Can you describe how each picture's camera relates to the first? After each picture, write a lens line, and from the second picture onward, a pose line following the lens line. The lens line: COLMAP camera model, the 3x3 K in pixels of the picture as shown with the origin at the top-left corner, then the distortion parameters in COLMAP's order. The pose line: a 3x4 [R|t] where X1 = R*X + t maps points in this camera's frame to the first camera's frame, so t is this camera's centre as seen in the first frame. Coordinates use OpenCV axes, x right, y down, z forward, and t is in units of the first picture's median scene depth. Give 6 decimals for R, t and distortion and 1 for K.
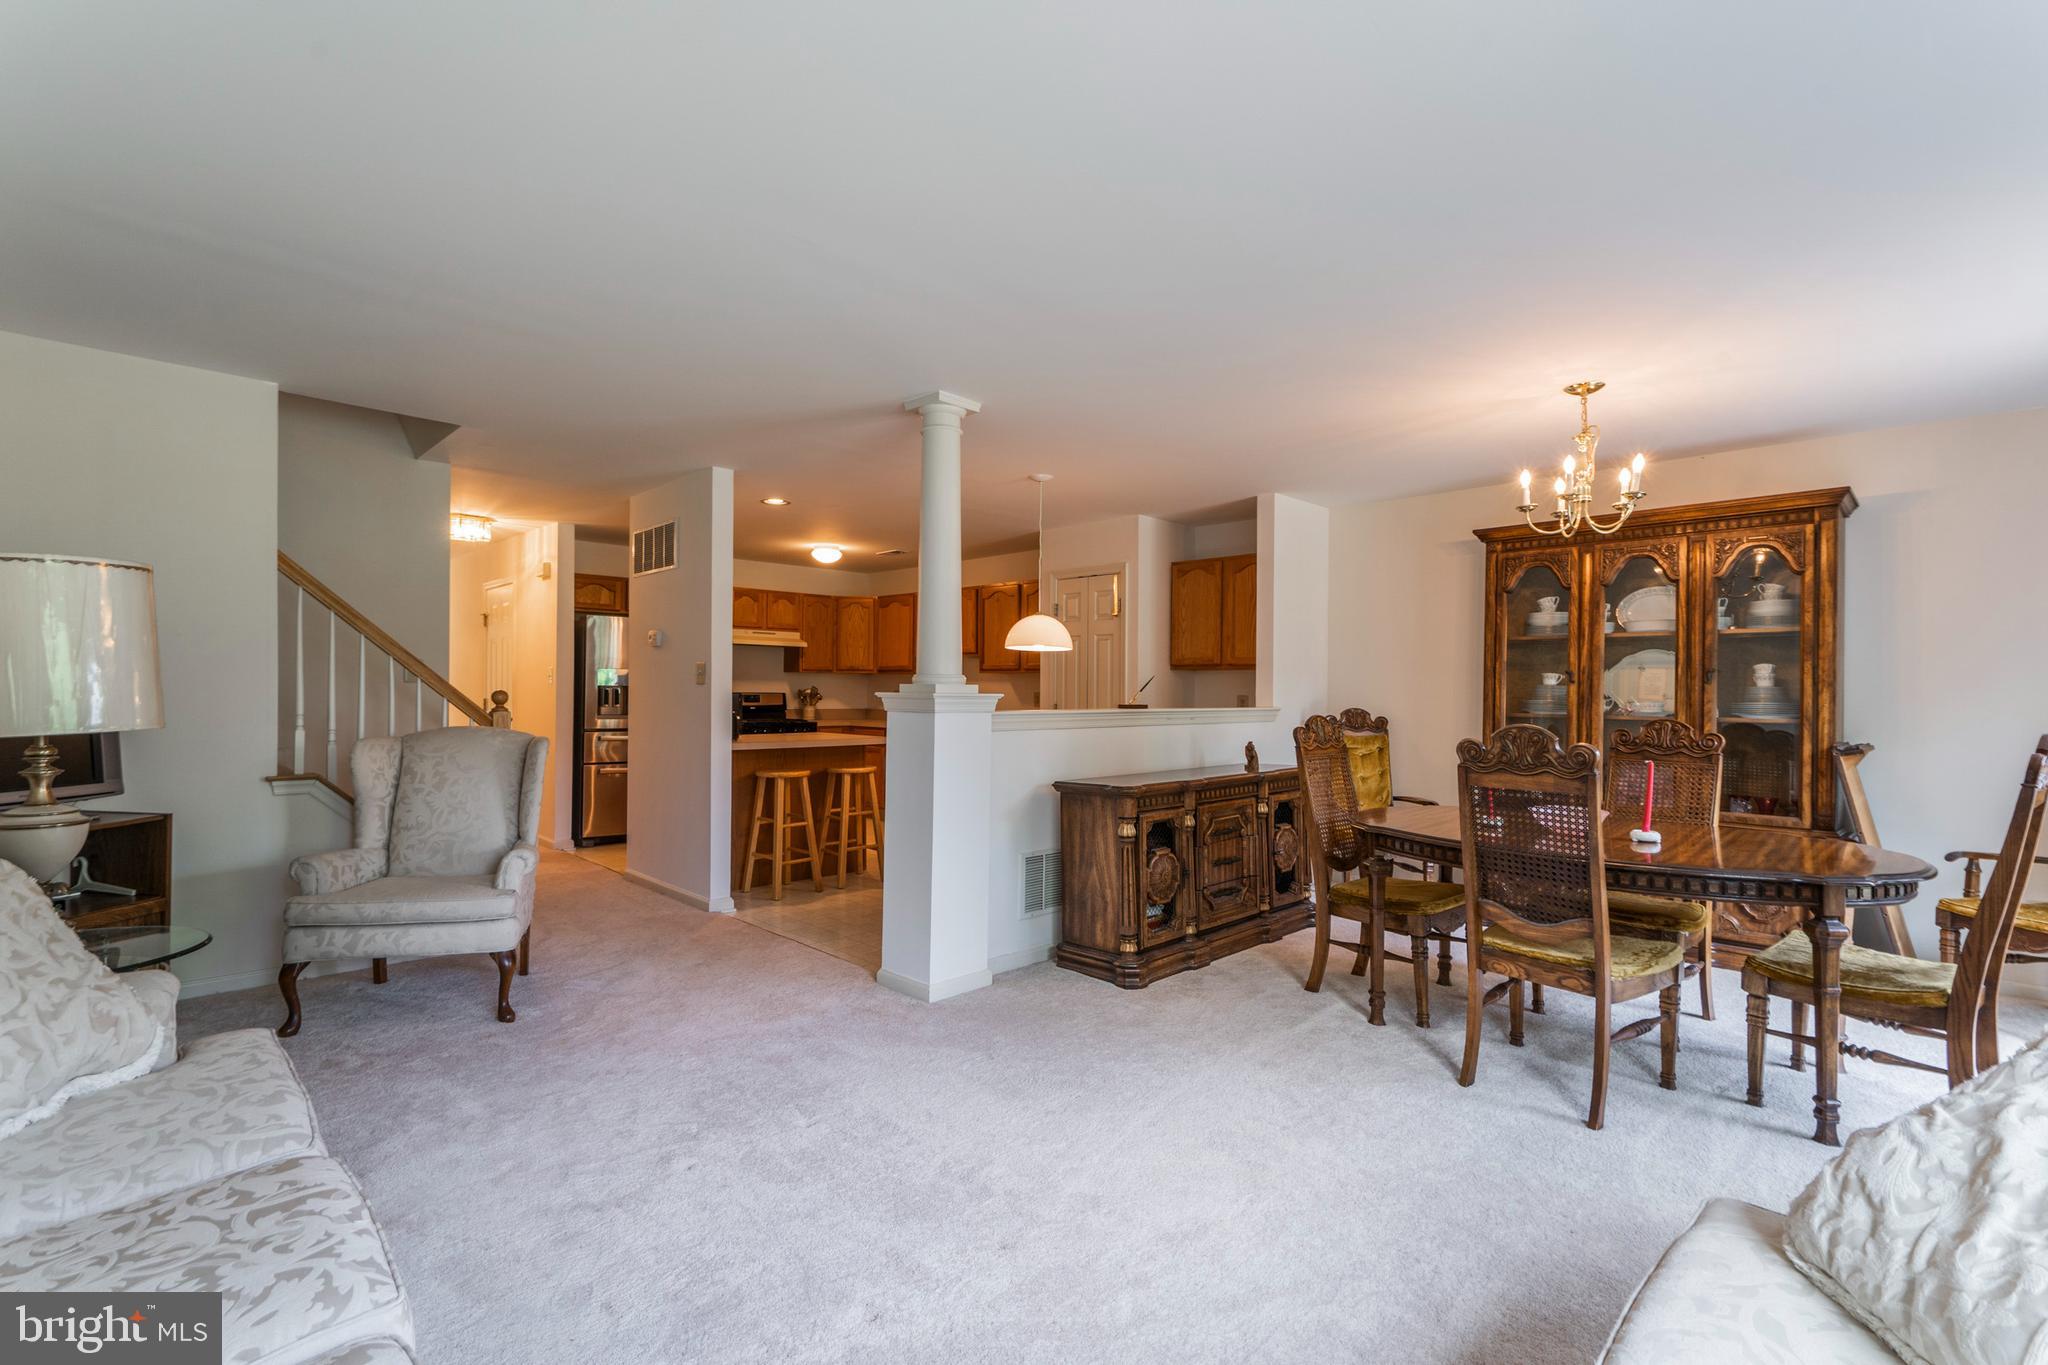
lens RADIAL K [[925.8, 0, 1015.7], [0, 925.8, 690.6], [0, 0, 1]] dist [0.004867, -0.000849]
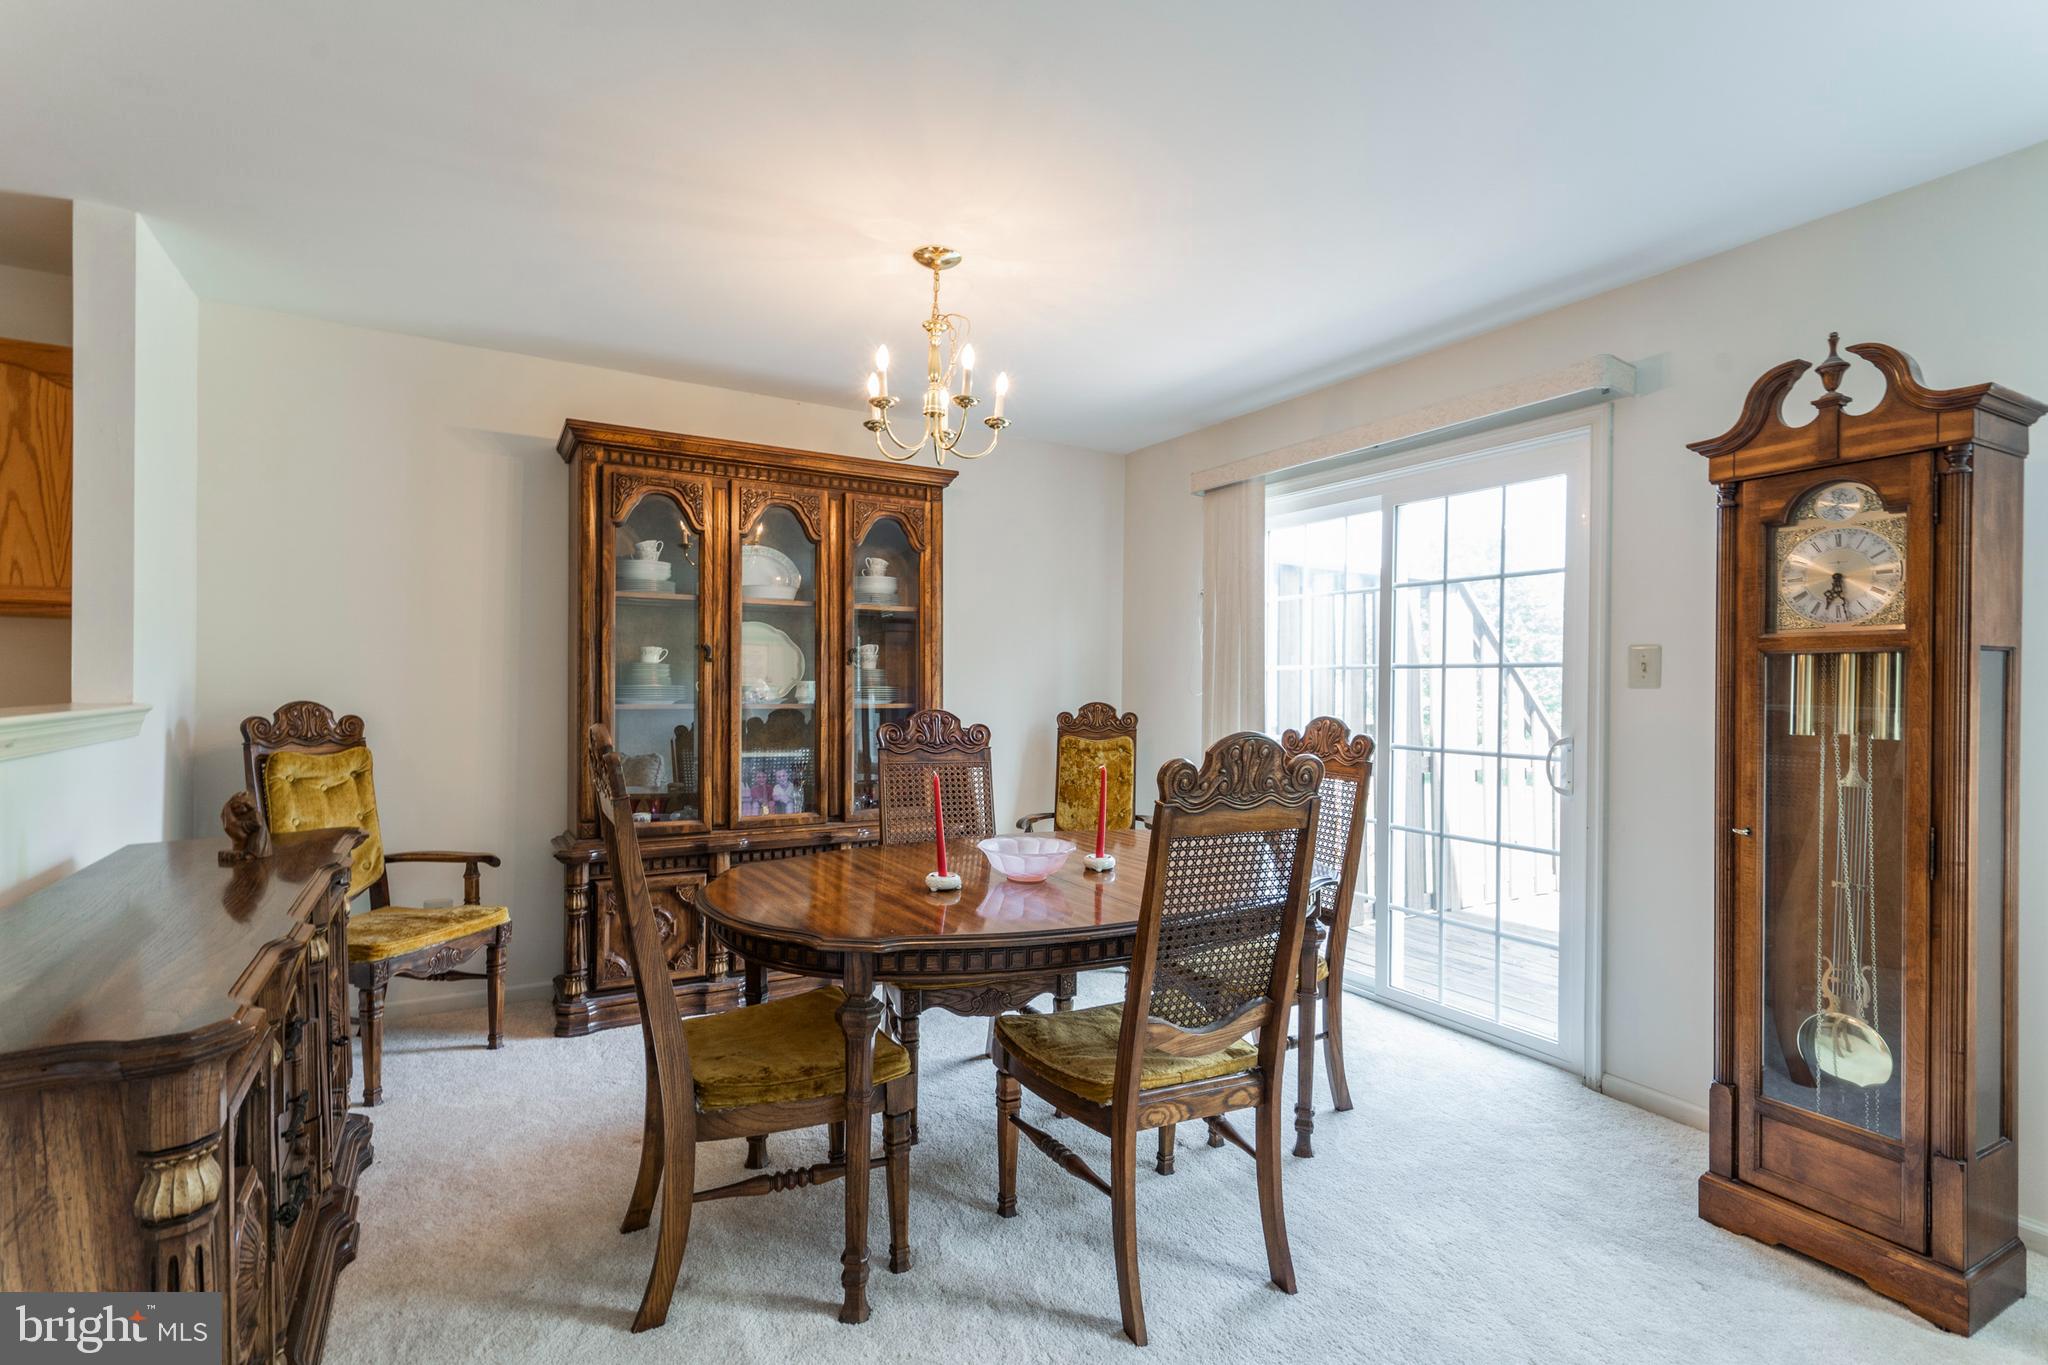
lens RADIAL K [[952.3, 0, 1017.6], [0, 952.3, 687.7], [0, 0, 1]] dist [0.010904, -0.000255]
pose [[0.234861, -0.011083, 0.971966, -0.084110], [-0.010206, 0.999852, 0.013867, -0.000589], [-0.971975, -0.013176, 0.234713, 0.625626]]
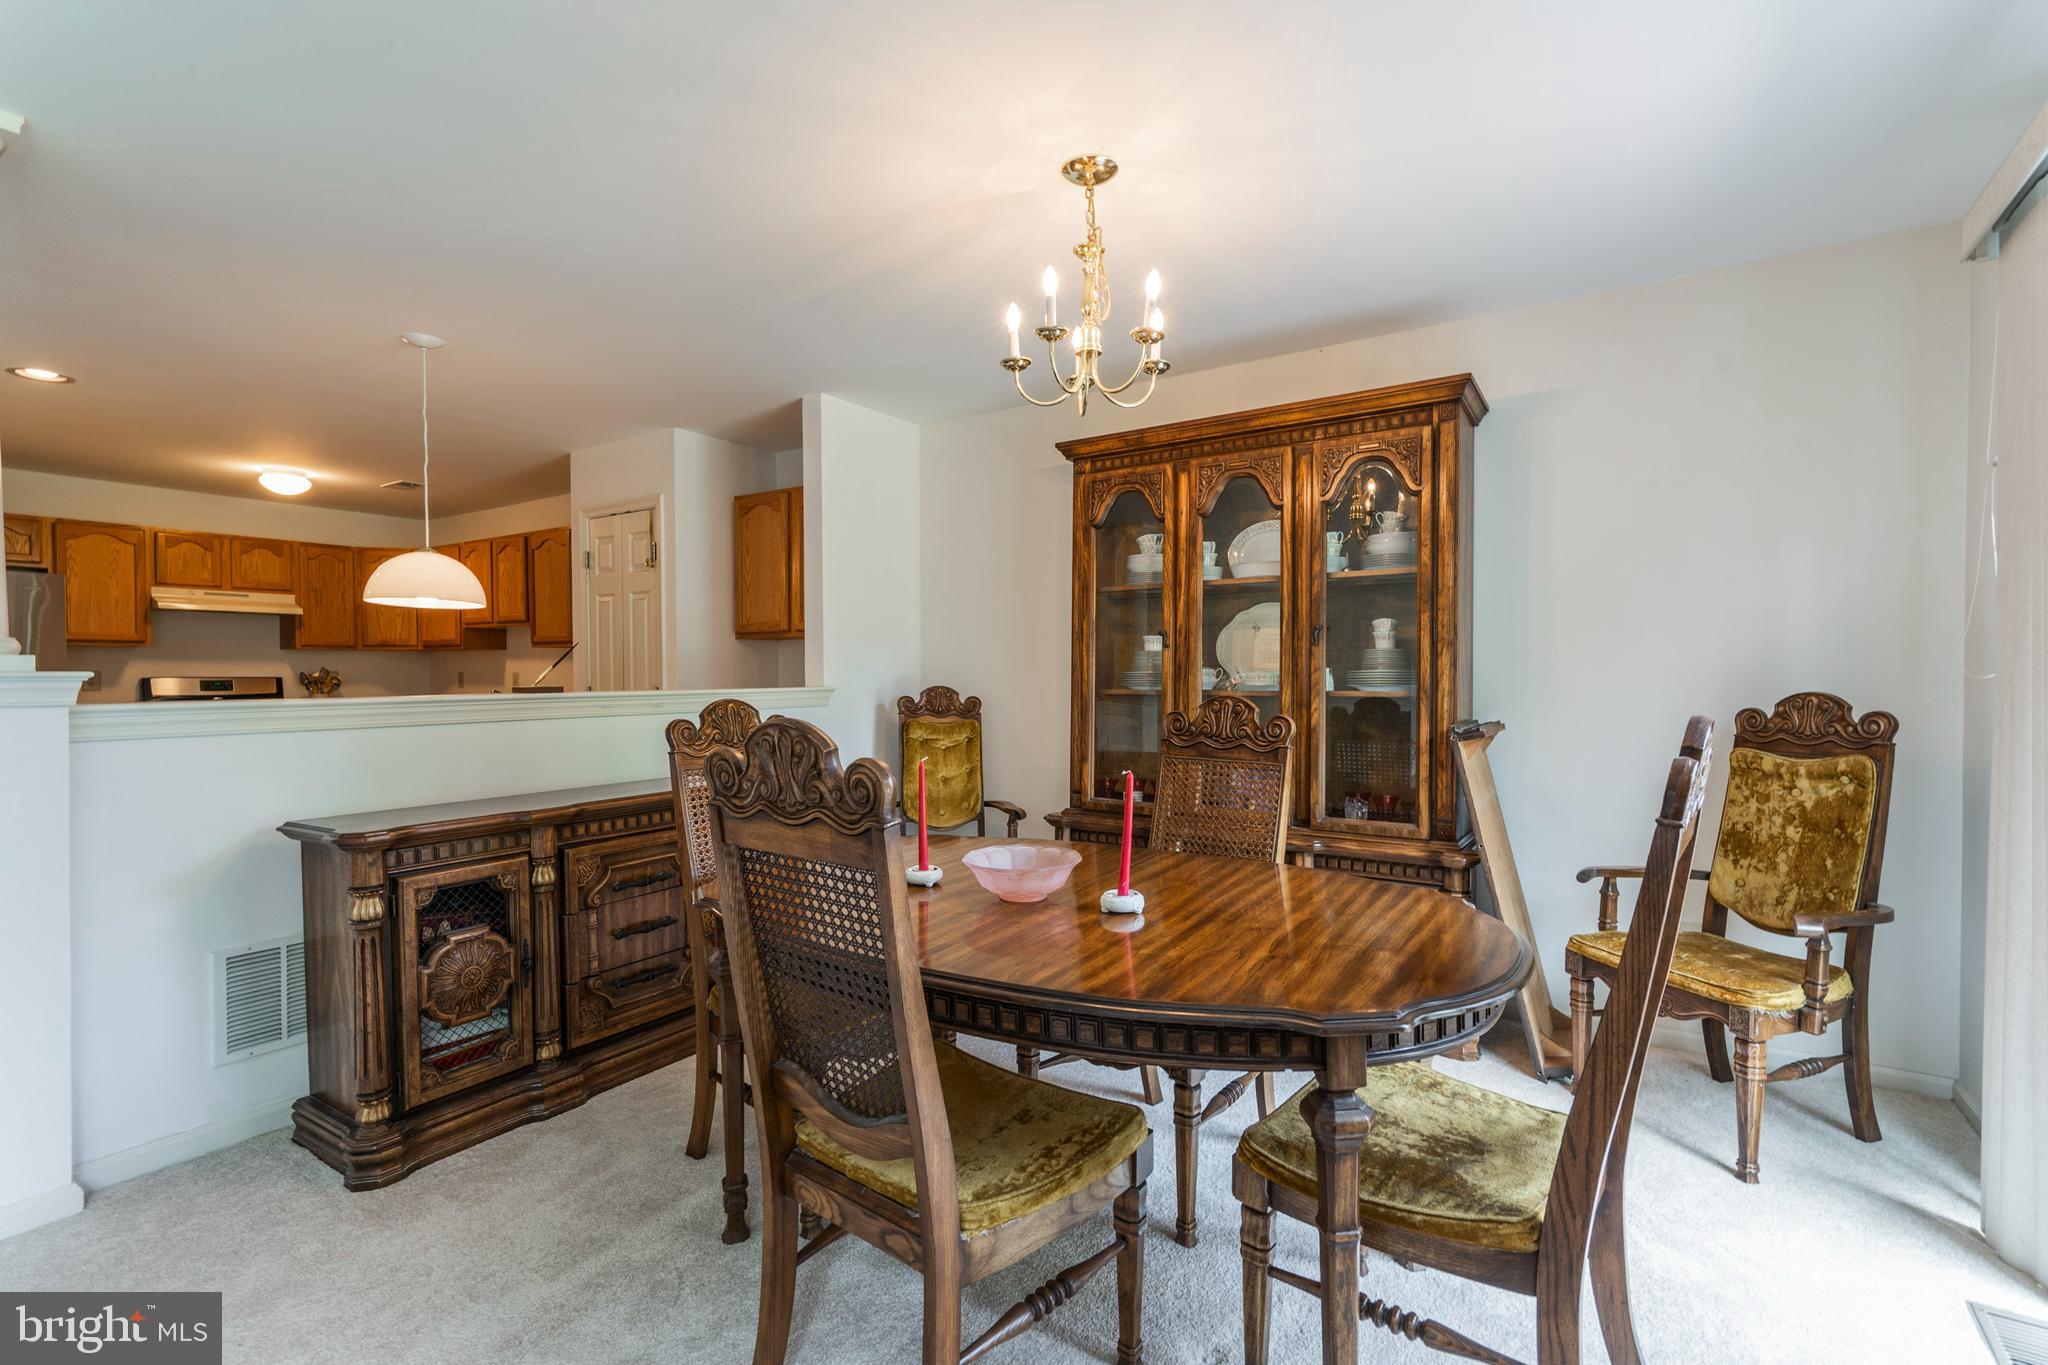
lens RADIAL K [[924.0, 0, 1021.4], [0, 924.0, 688.1], [0, 0, 1]] dist [0.001635, -0.000110]
pose [[0.977205, -0.017119, 0.211605, 0.354302], [0.013189, 0.999714, 0.019973, 0.008608], [-0.211886, -0.016727, 0.977151, 0.323571]]
